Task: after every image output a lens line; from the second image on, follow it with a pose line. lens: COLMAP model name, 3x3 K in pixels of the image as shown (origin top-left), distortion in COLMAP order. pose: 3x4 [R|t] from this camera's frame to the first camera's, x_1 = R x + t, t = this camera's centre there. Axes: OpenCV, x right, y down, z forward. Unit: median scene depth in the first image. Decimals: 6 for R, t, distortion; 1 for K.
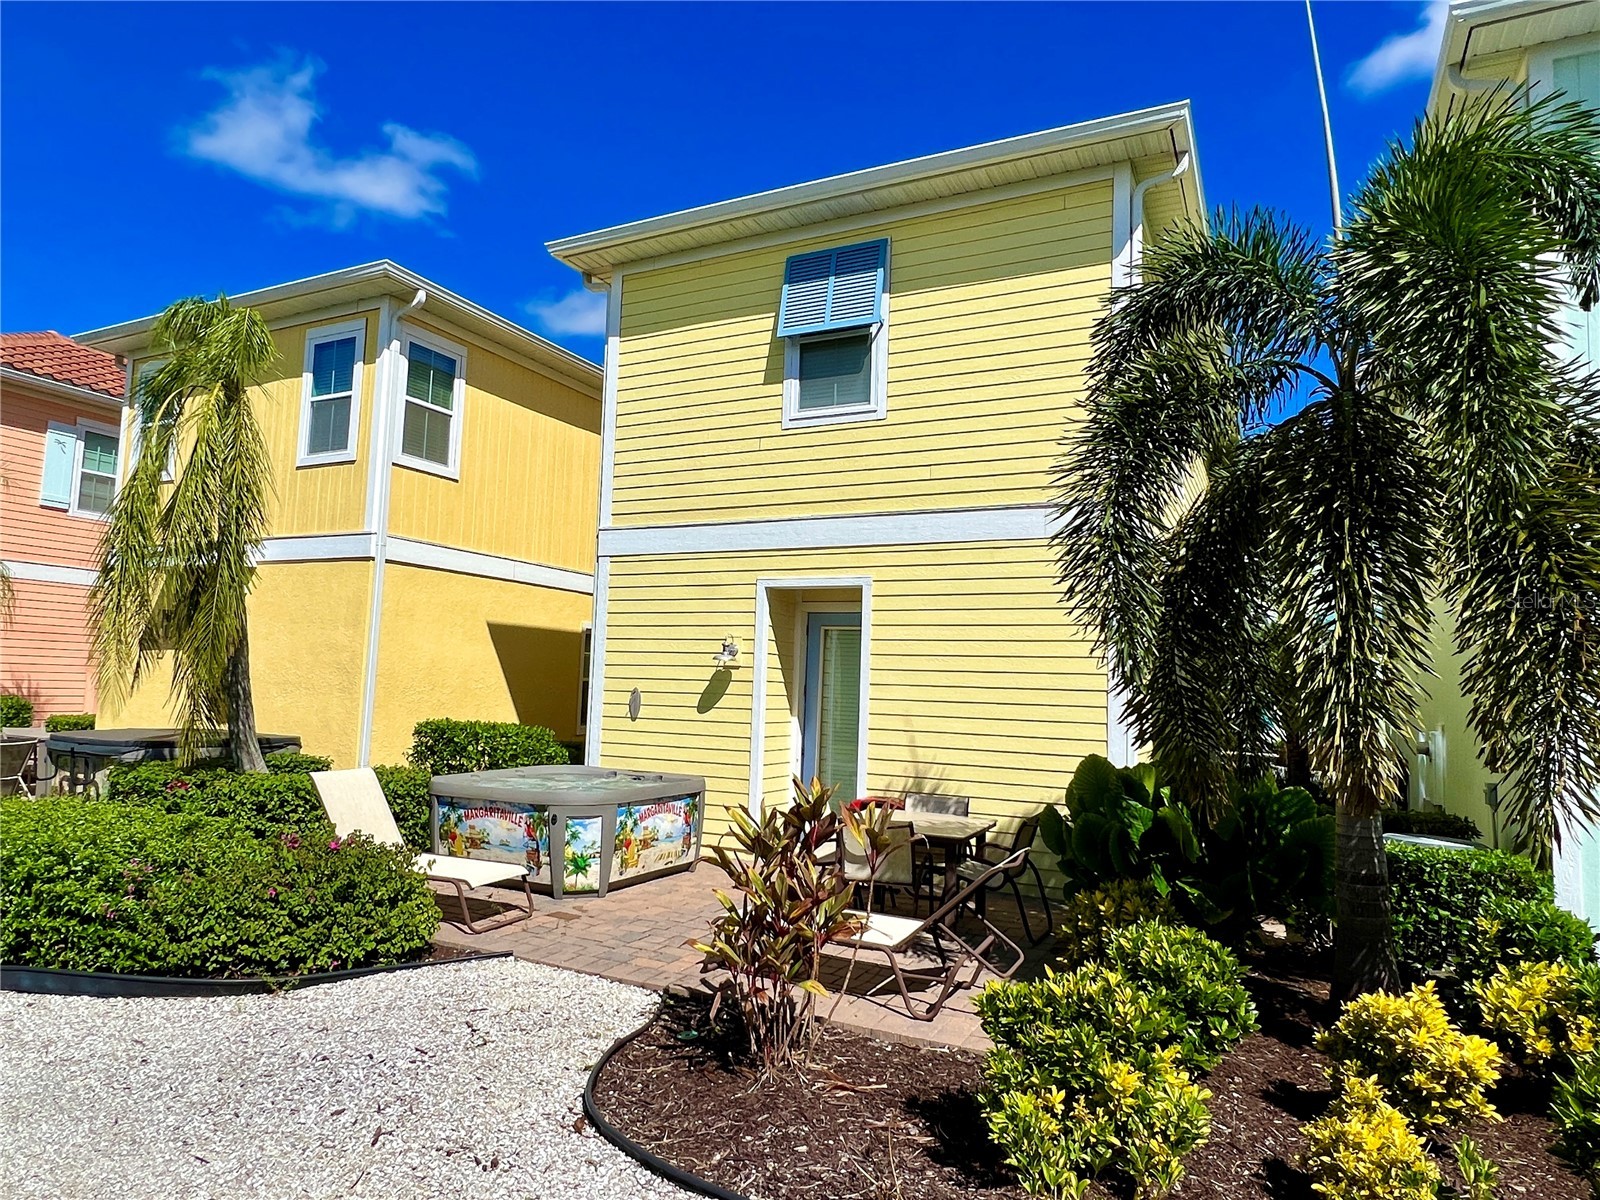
lens RADIAL K [[978.9, 0, 793.1], [0, 978.9, 604.7], [0, 0, 1]] dist [-0.007706, 0.004116]
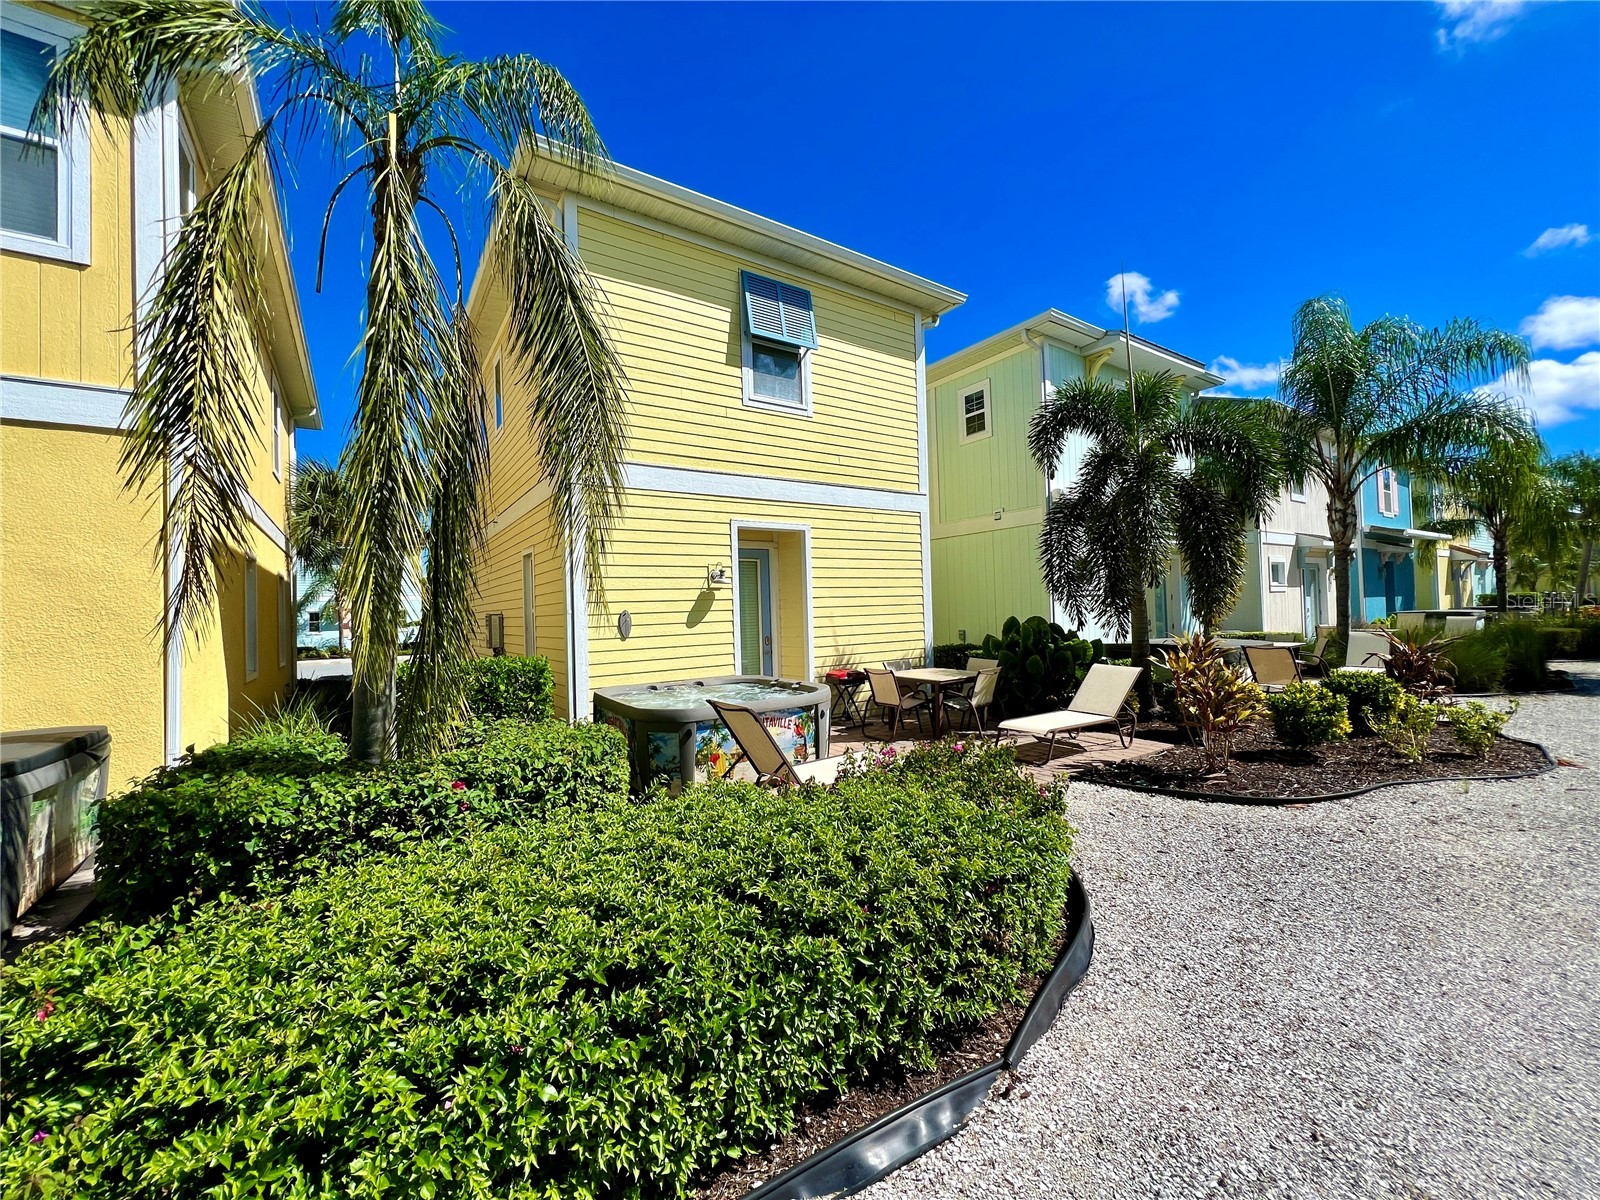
lens RADIAL K [[643.6, 0, 797.3], [0, 643.6, 599.7], [0, 0, 1]] dist [-0.004450, 0.001398]
pose [[0.482426, -0.031658, 0.875365, -0.876364], [-0.029394, 0.998199, 0.052299, 0.038079], [-0.875444, -0.050961, 0.480626, 0.615029]]
